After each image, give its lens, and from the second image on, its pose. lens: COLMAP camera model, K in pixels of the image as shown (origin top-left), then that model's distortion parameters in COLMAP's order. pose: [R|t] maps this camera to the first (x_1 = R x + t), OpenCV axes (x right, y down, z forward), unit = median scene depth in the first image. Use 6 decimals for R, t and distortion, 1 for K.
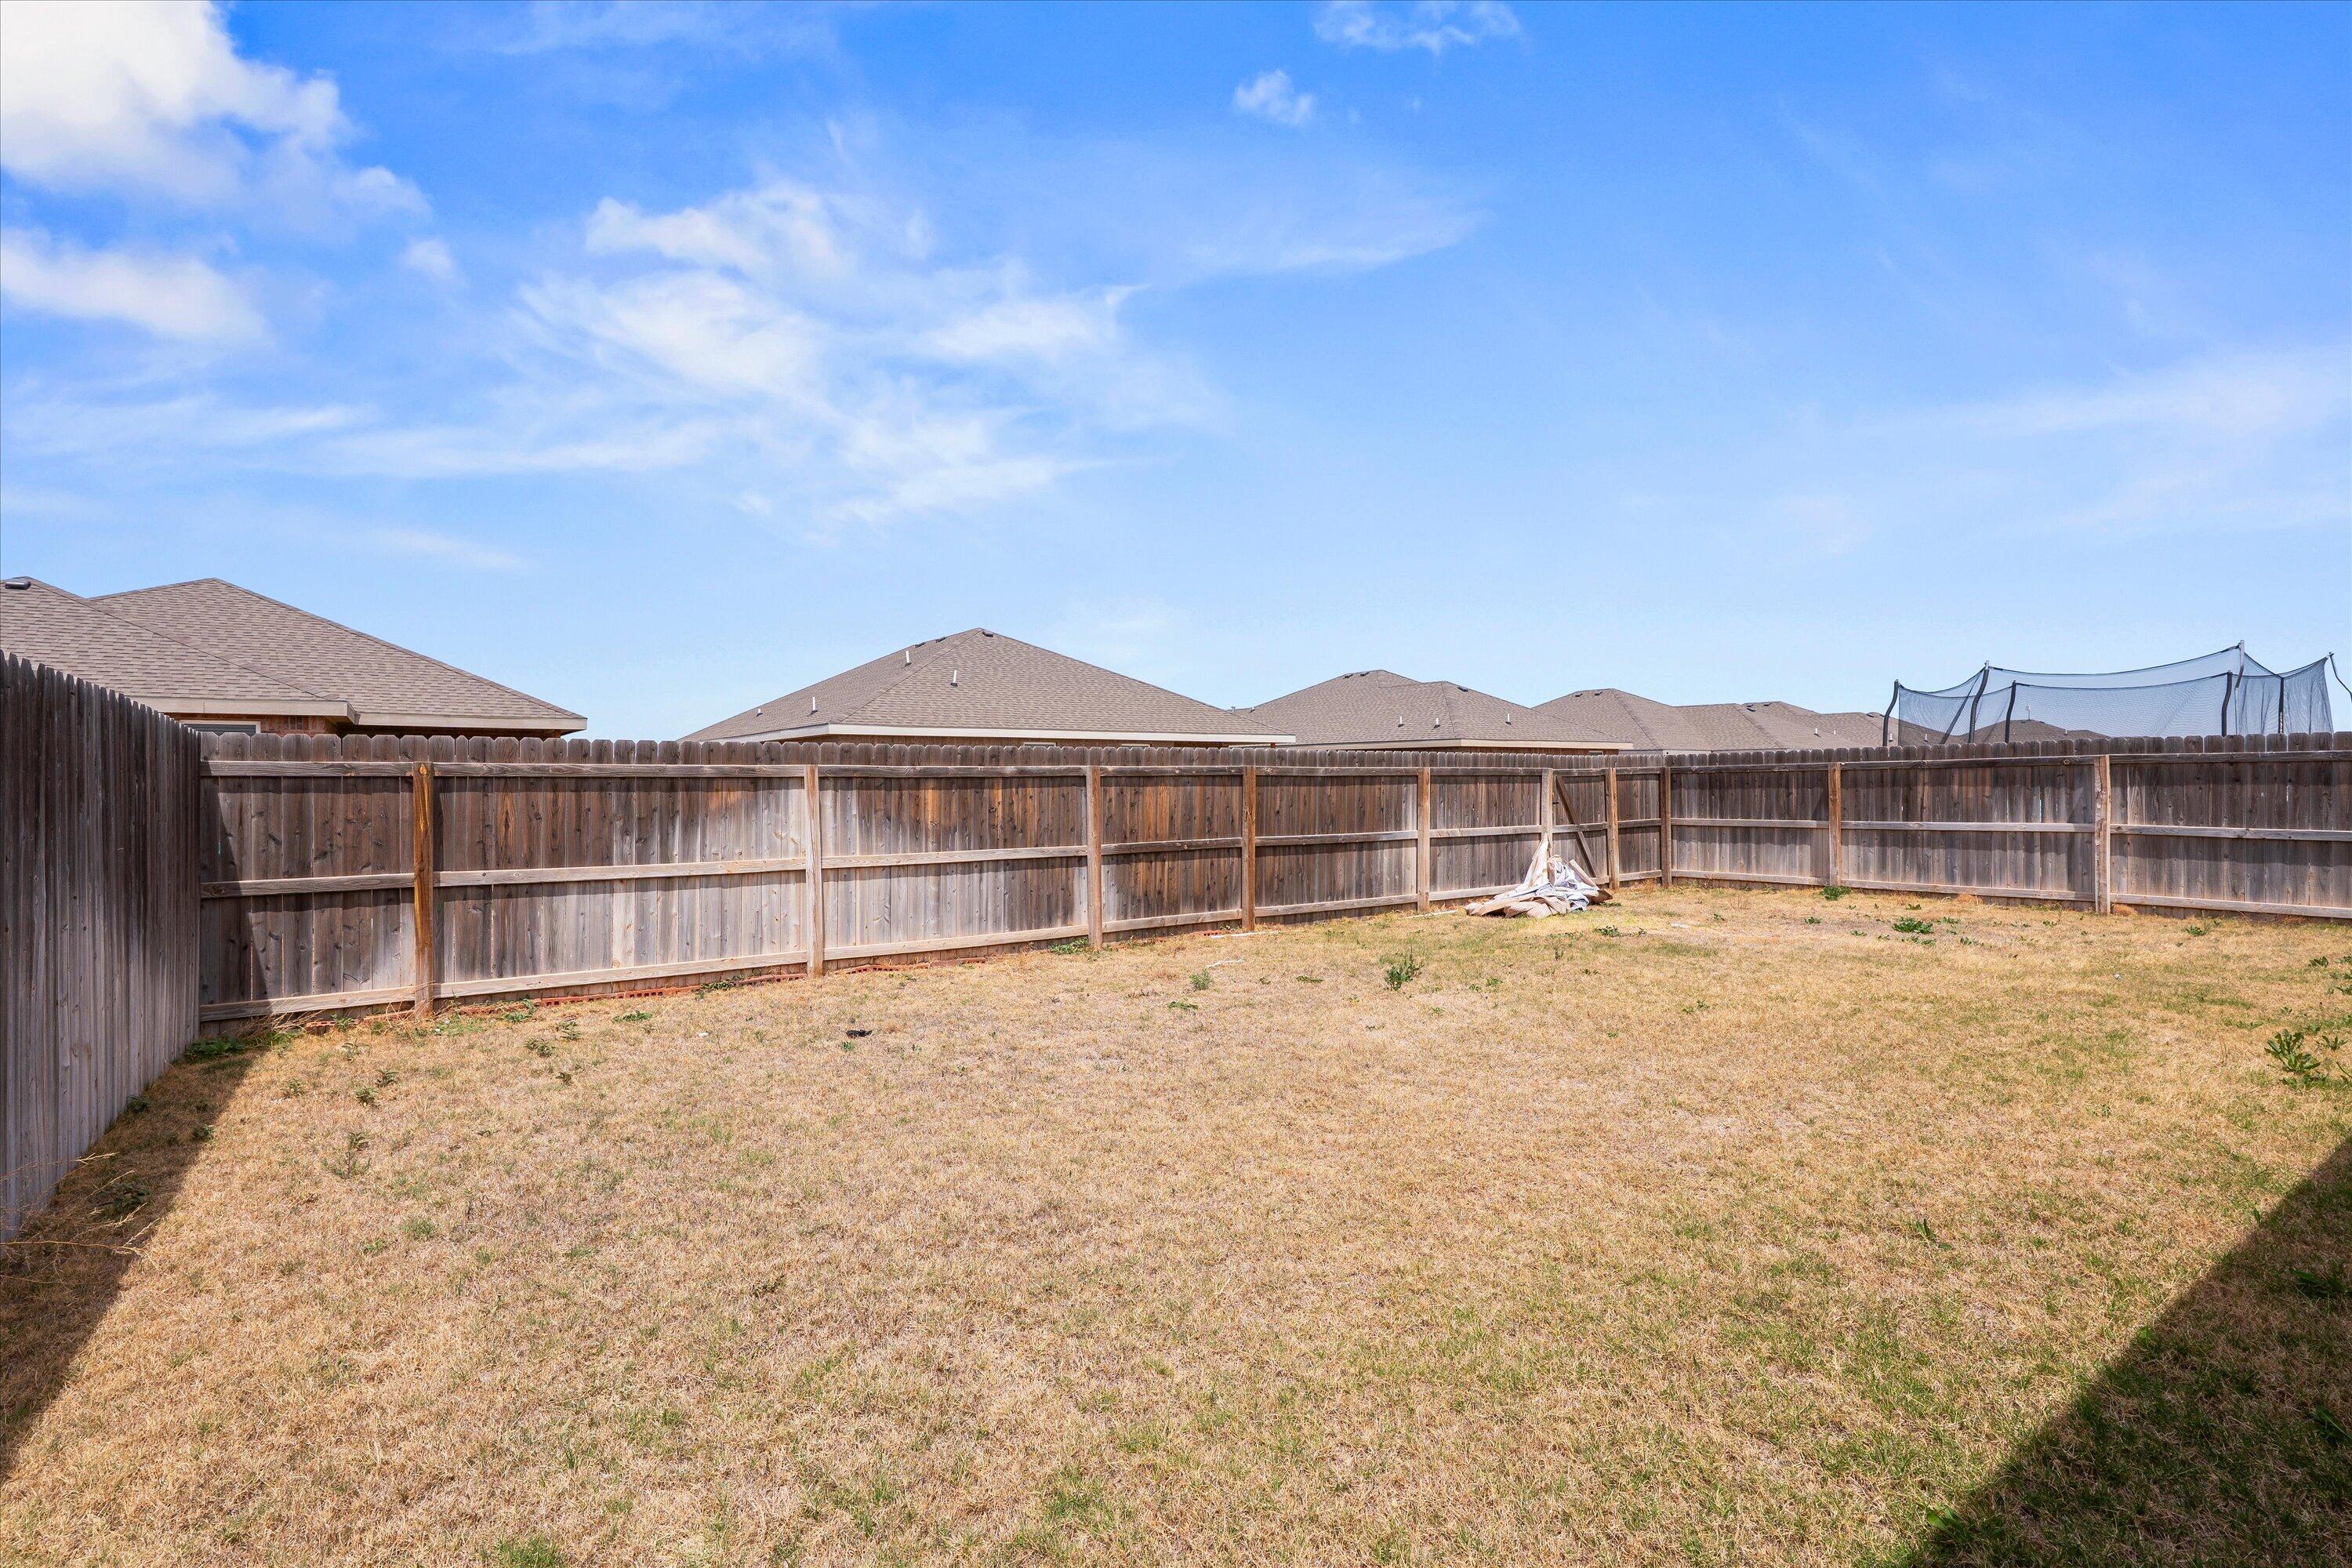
lens RADIAL K [[1094.7, 0, 1172.4], [0, 1094.7, 777.4], [0, 0, 1]] dist [0.002205, 0.000776]
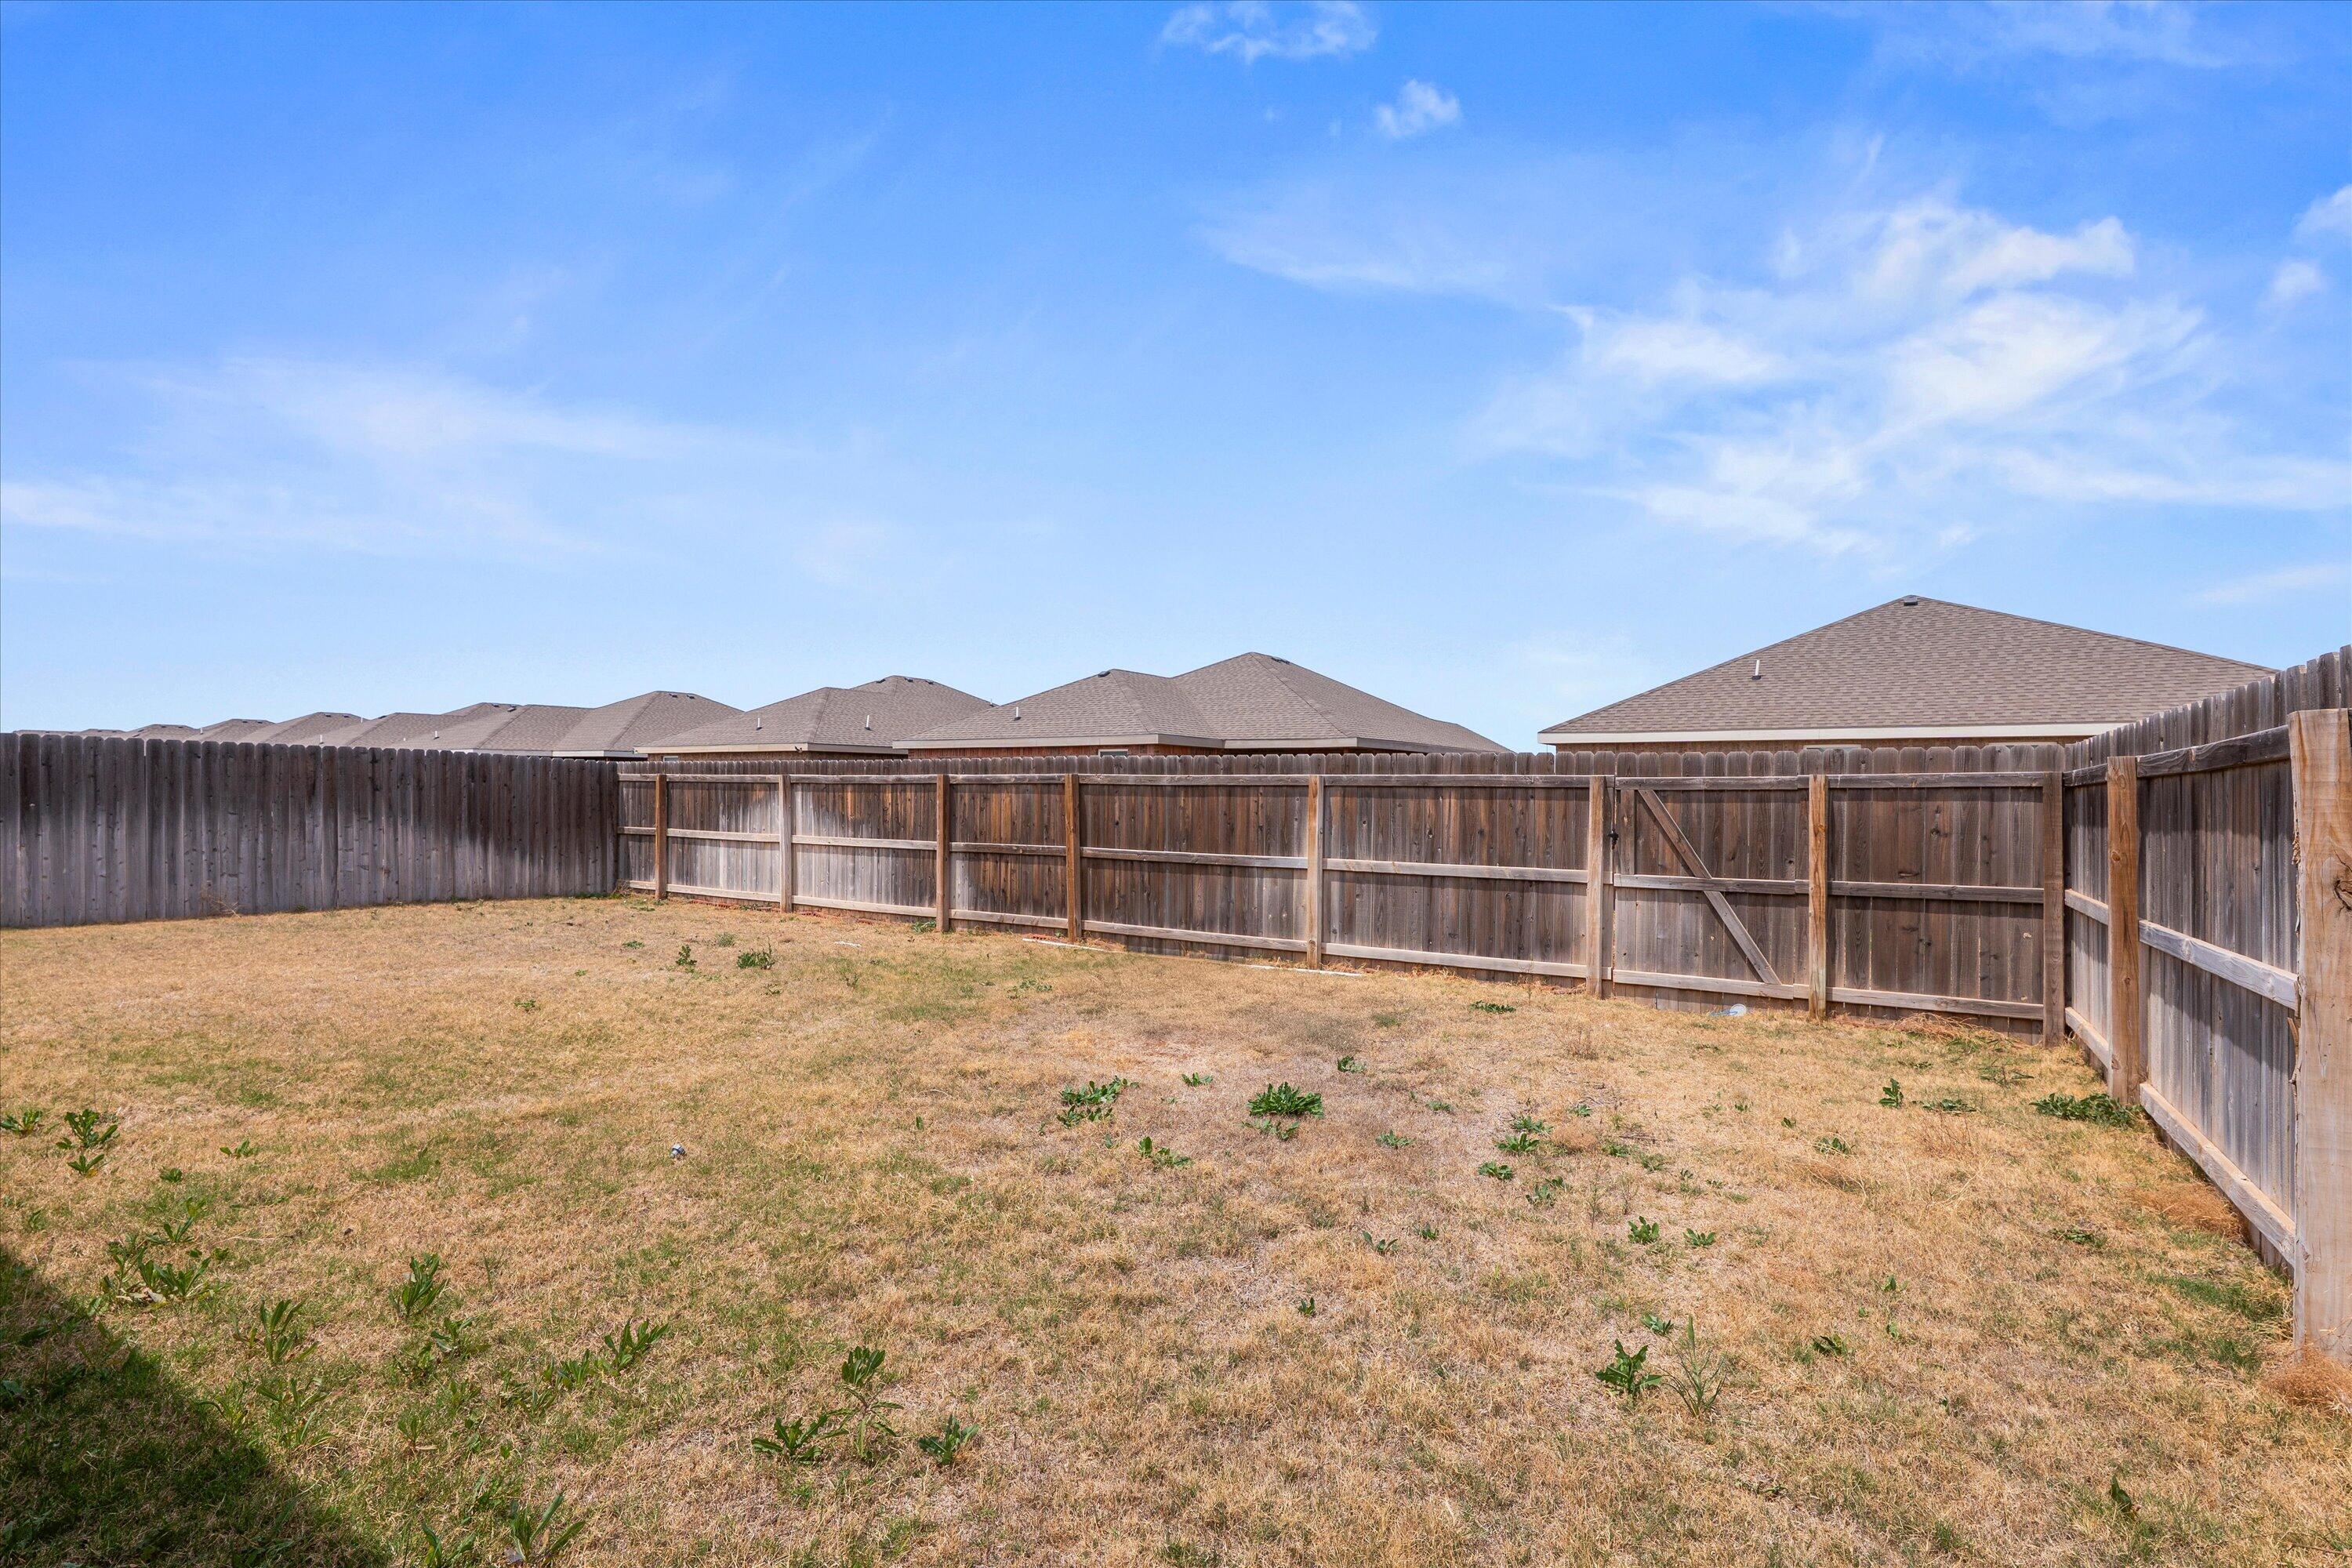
lens RADIAL K [[1094.7, 0, 1172.4], [0, 1094.7, 777.4], [0, 0, 1]] dist [0.002205, 0.000776]
pose [[0.389522, -0.001445, -0.921016, 1.032658], [-0.008015, 0.999956, -0.004959, -0.003658], [0.920982, 0.009313, 0.389493, 0.717229]]
